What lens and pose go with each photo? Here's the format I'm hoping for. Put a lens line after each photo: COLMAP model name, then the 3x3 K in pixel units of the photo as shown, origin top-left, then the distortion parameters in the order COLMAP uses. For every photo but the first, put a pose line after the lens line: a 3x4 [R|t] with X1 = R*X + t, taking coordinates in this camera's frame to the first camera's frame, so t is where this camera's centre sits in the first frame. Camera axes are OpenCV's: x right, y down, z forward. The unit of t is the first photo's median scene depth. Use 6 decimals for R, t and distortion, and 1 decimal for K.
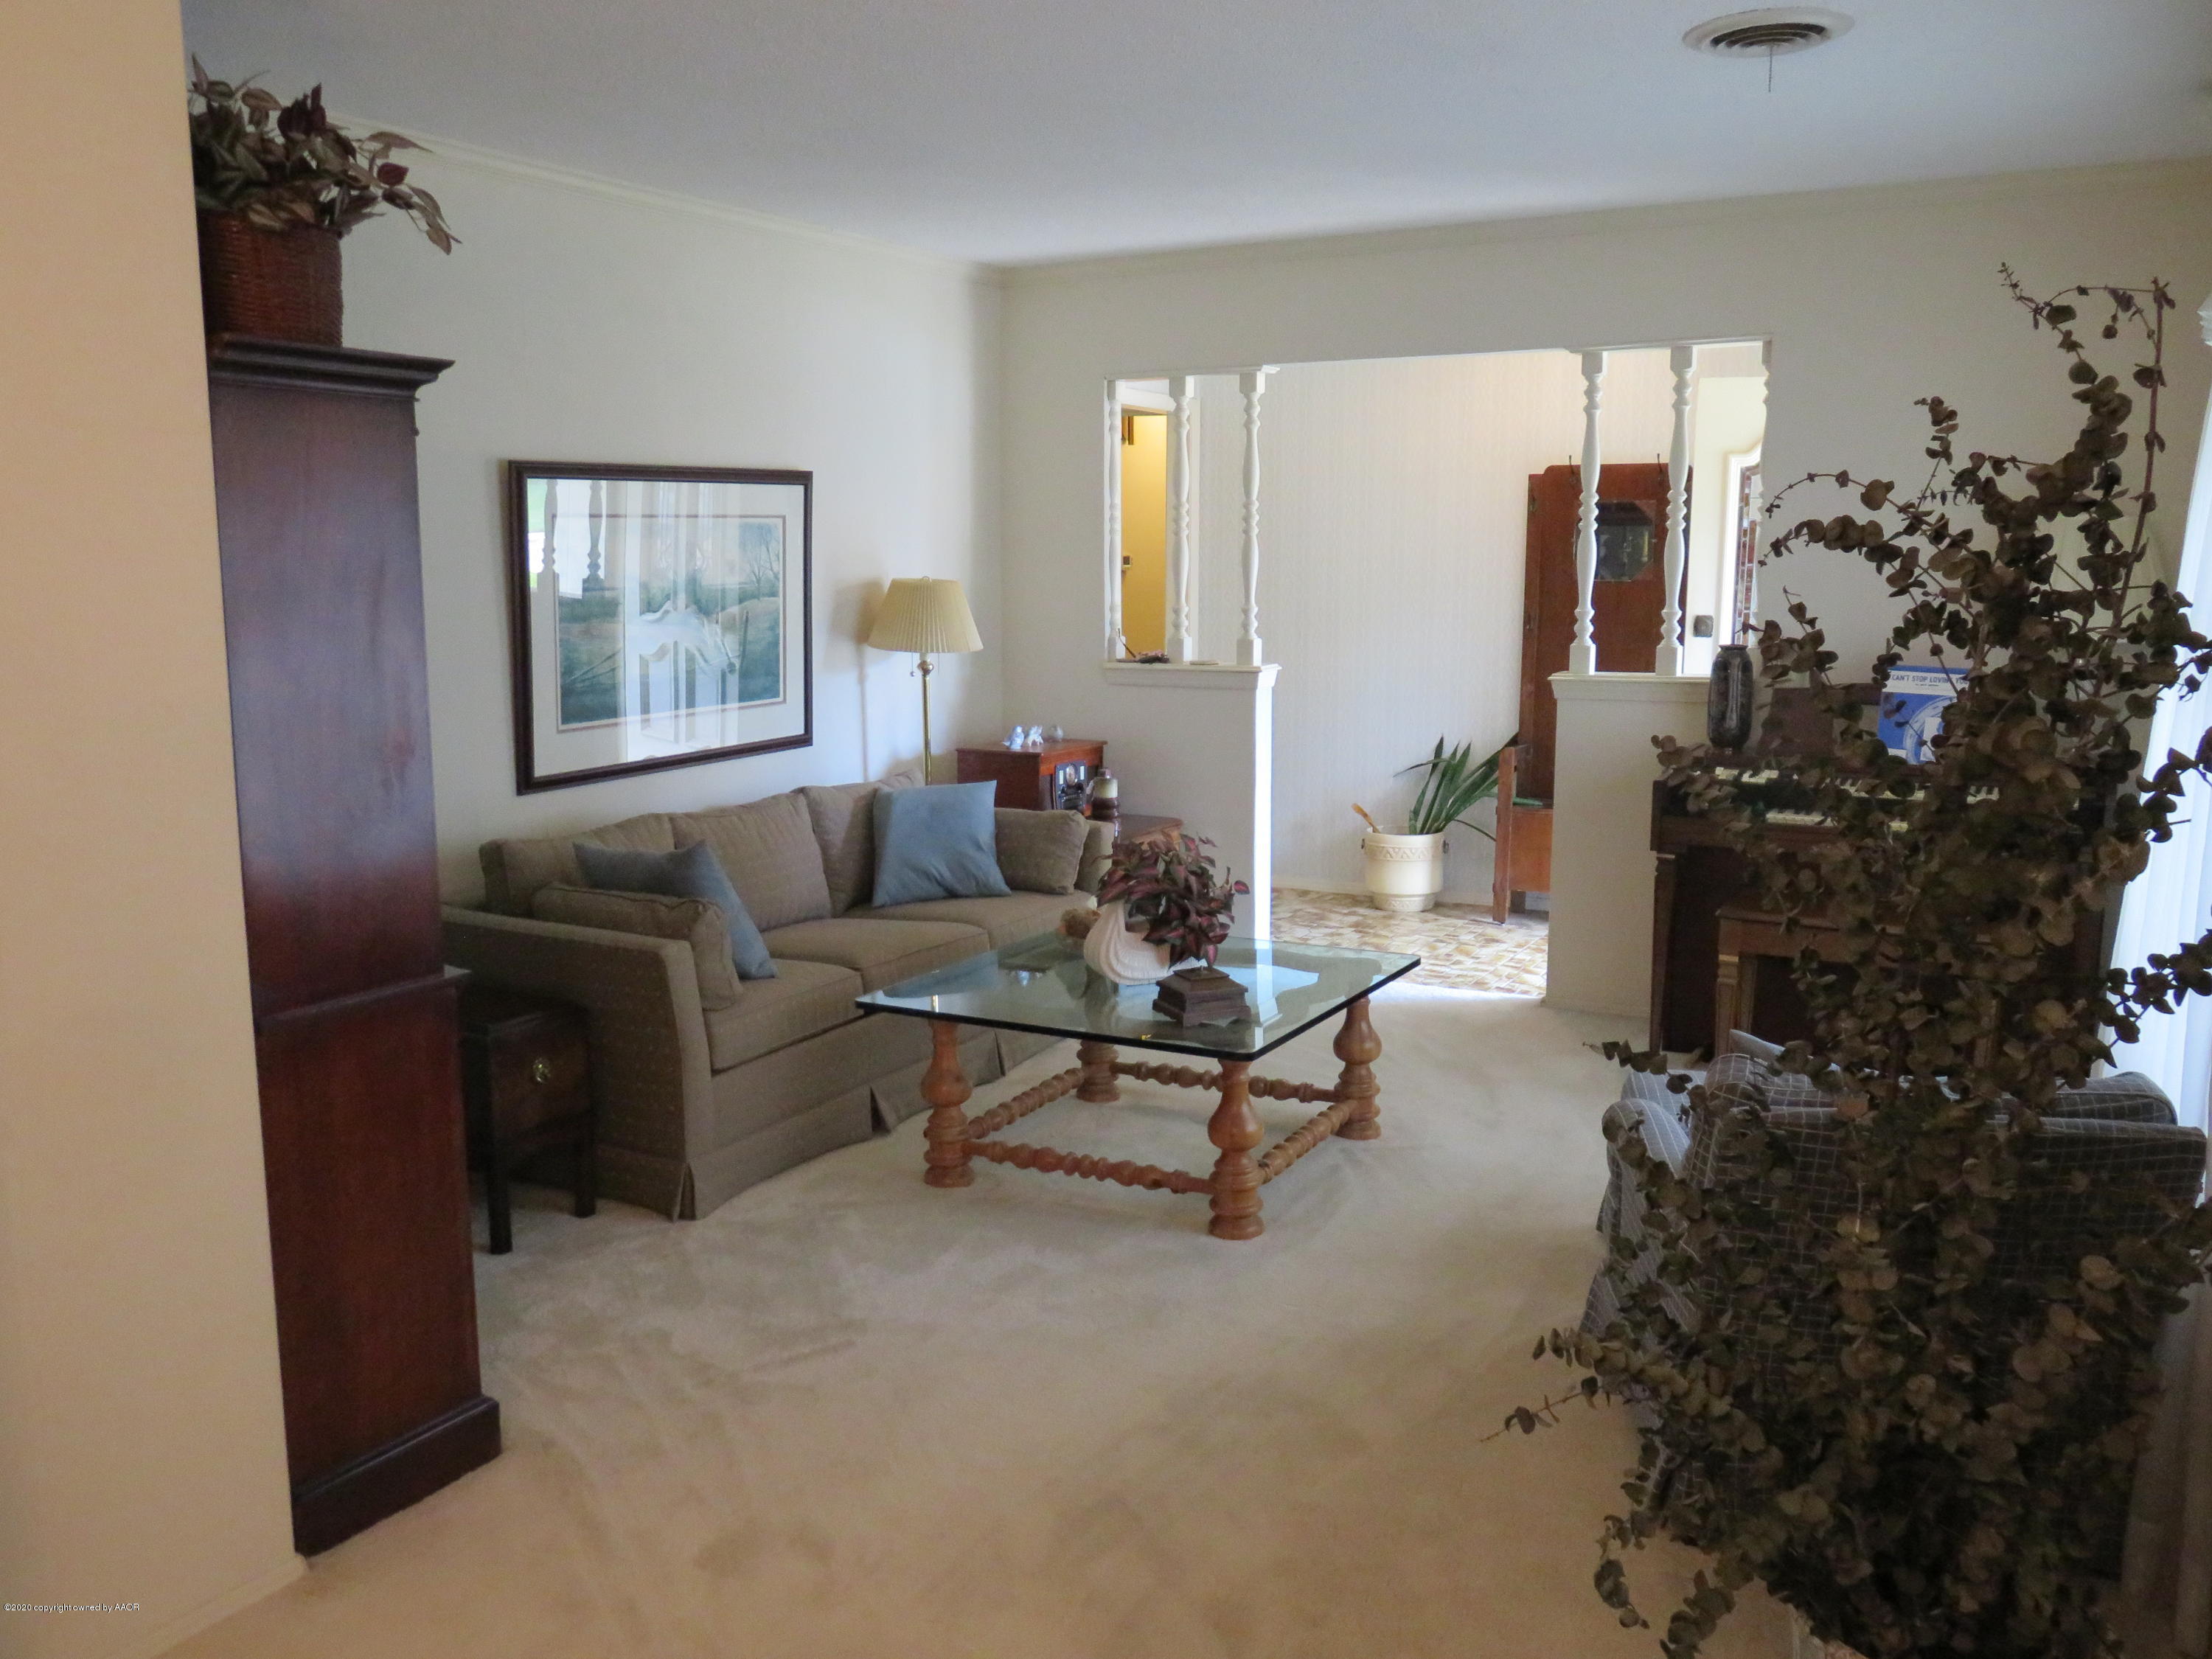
lens RADIAL K [[1824.4, 0, 1106.0], [0, 1824.4, 828.5], [0, 0, 1]] dist [-0.015315, 0.024687]
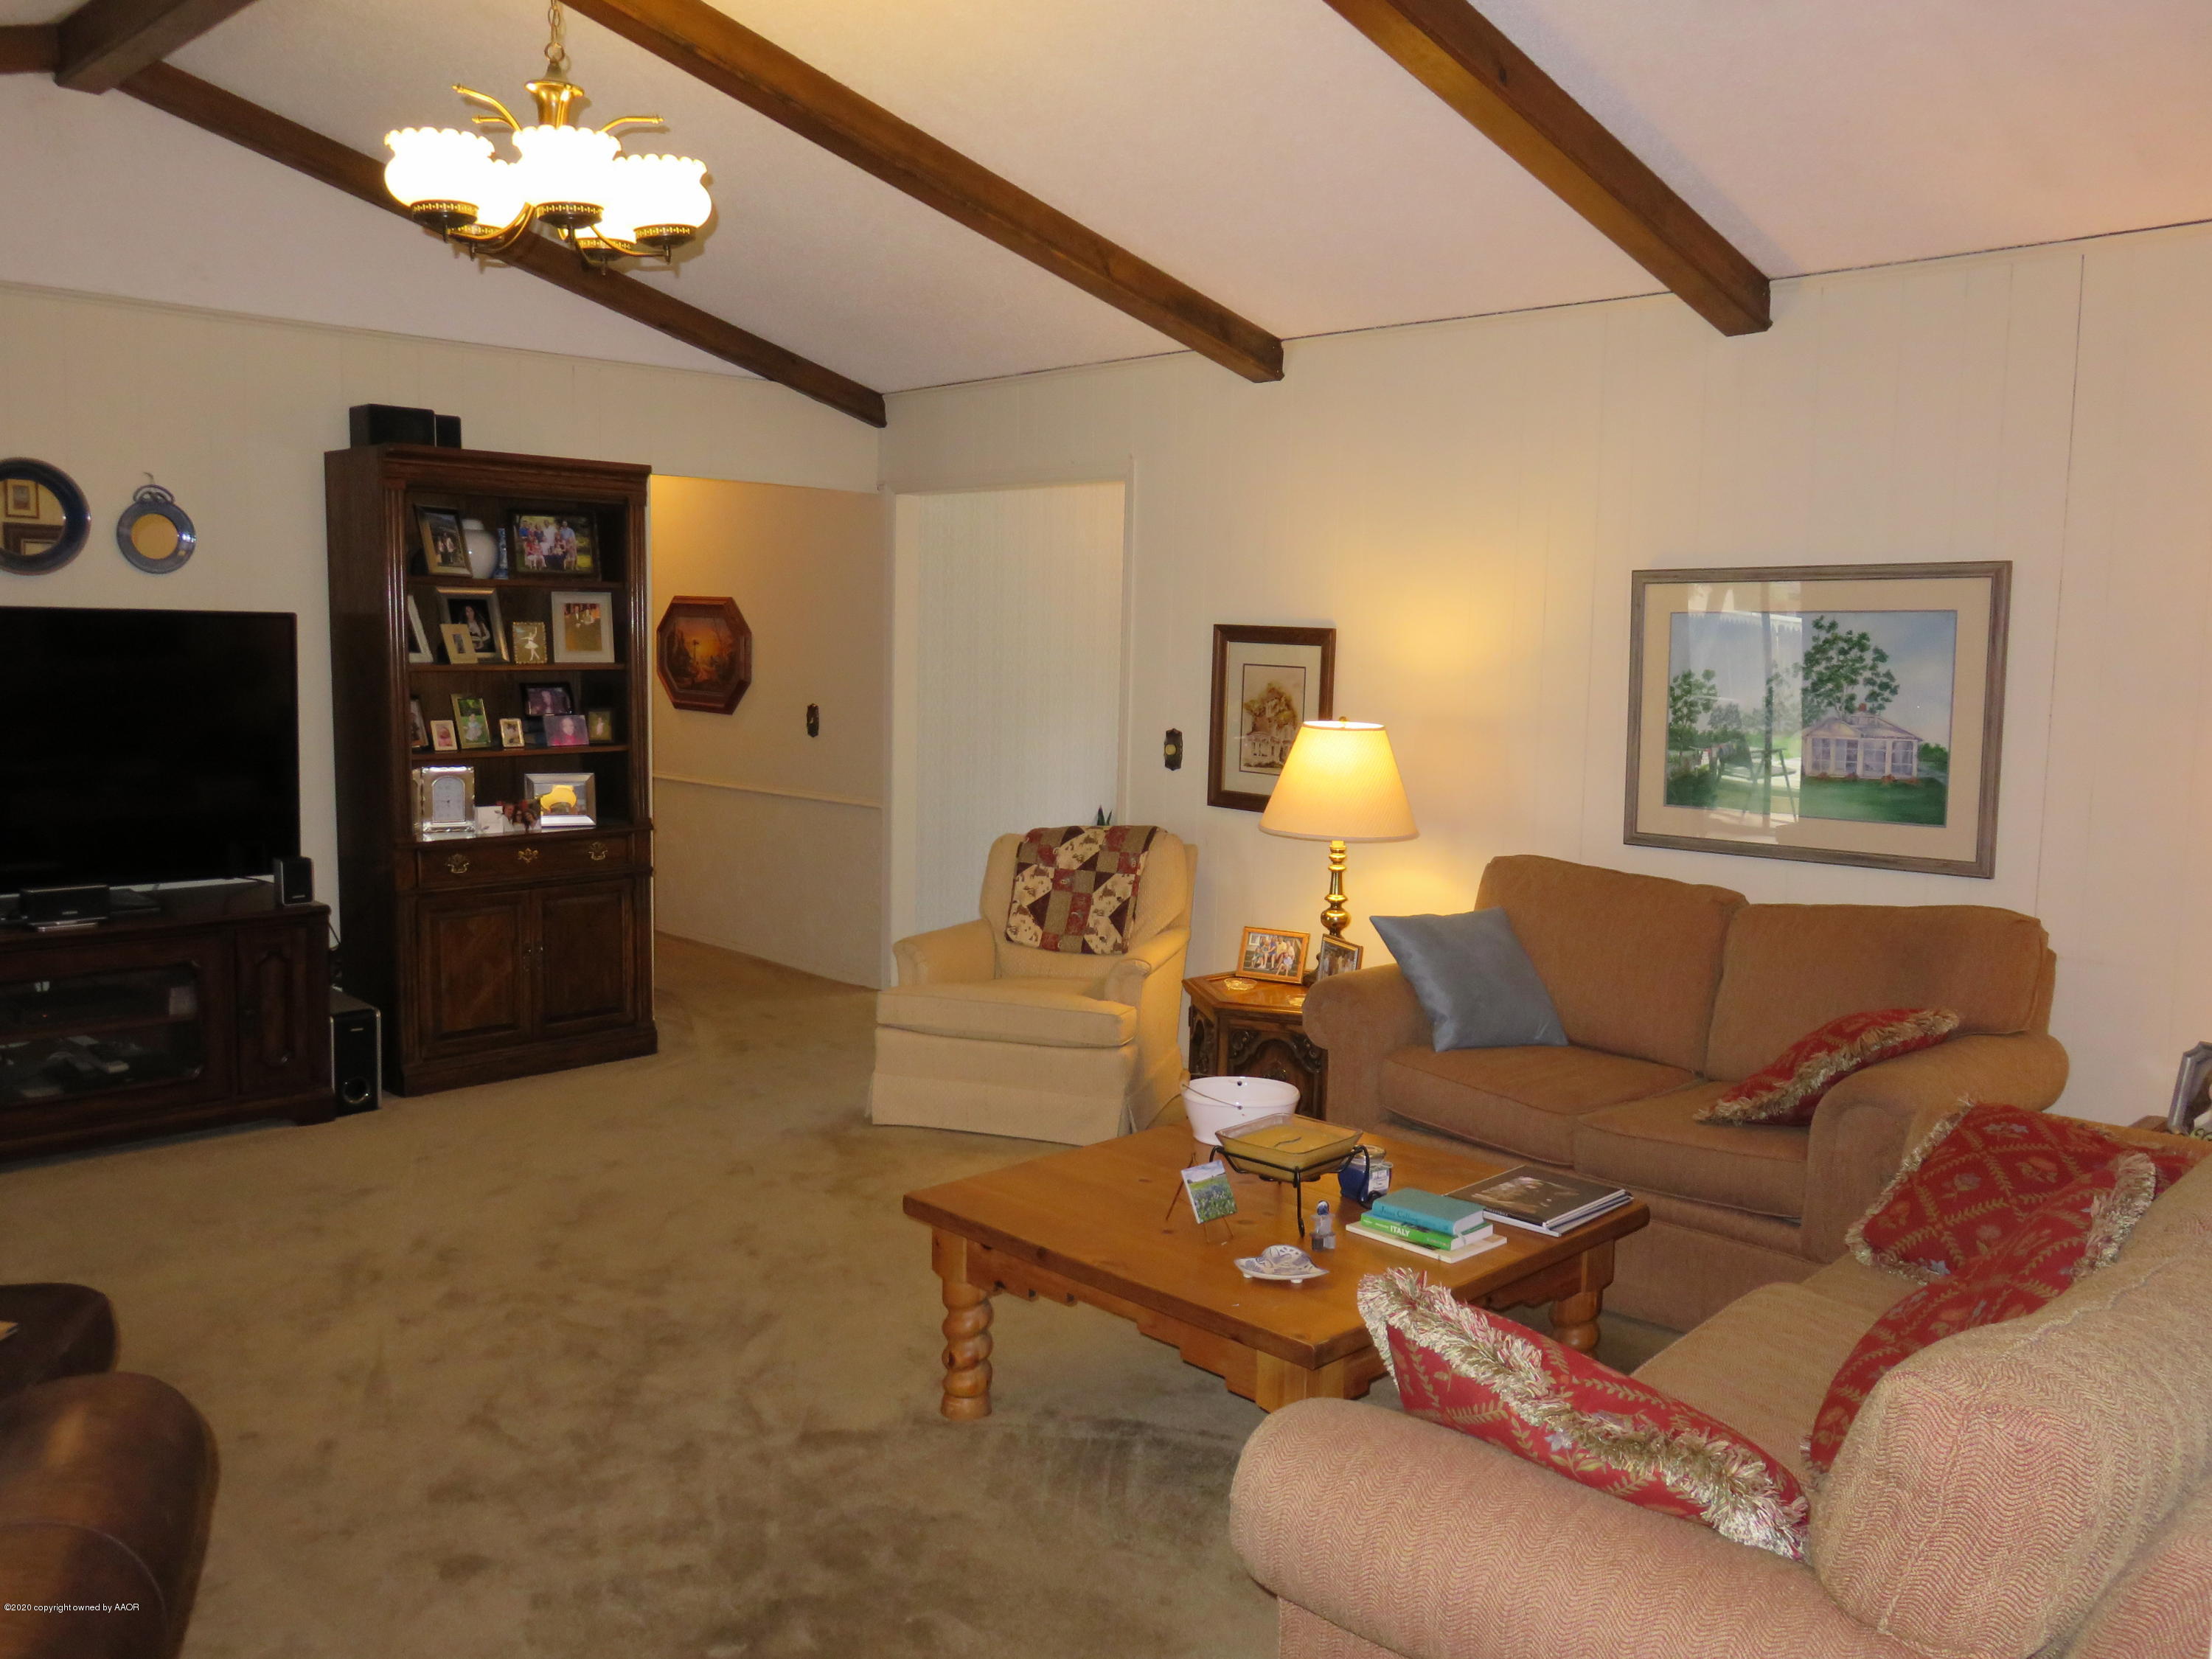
lens RADIAL K [[1824.4, 0, 1106.1], [0, 1824.4, 826.5], [0, 0, 1]] dist [-0.015315, 0.024687]
pose [[-0.268875, 0.102121, -0.957746, 0.900765], [-0.166984, 0.974363, 0.150772, -0.151026], [0.948590, 0.200467, -0.244929, 0.943568]]
